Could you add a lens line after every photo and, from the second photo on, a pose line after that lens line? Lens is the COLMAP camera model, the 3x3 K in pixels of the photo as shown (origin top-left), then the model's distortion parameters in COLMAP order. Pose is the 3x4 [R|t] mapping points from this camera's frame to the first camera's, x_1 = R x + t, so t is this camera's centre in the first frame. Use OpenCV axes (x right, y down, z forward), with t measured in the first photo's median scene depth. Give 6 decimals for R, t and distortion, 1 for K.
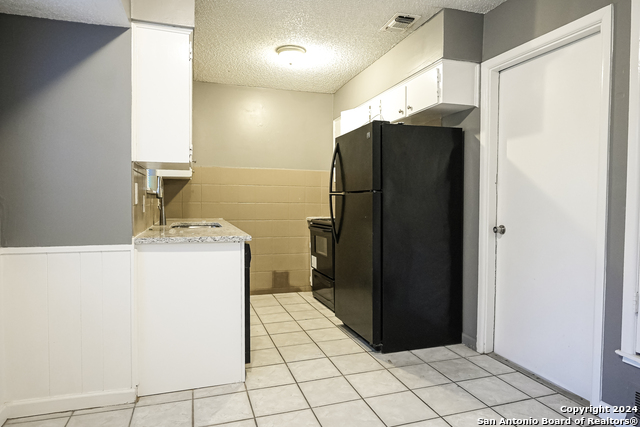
lens RADIAL K [[397.5, 0, 321.2], [0, 397.5, 213.0], [0, 0, 1]] dist [-0.000423, -0.001066]
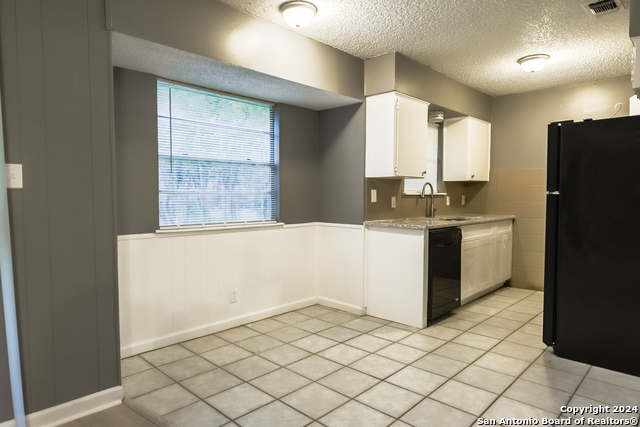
lens RADIAL K [[397.5, 0, 321.2], [0, 397.5, 213.0], [0, 0, 1]] dist [-0.000423, -0.001066]
pose [[0.468781, 0.036857, -0.882545, 0.883987], [-0.028146, 0.999245, 0.026780, -0.015189], [0.882866, 0.012286, 0.469464, 0.016140]]
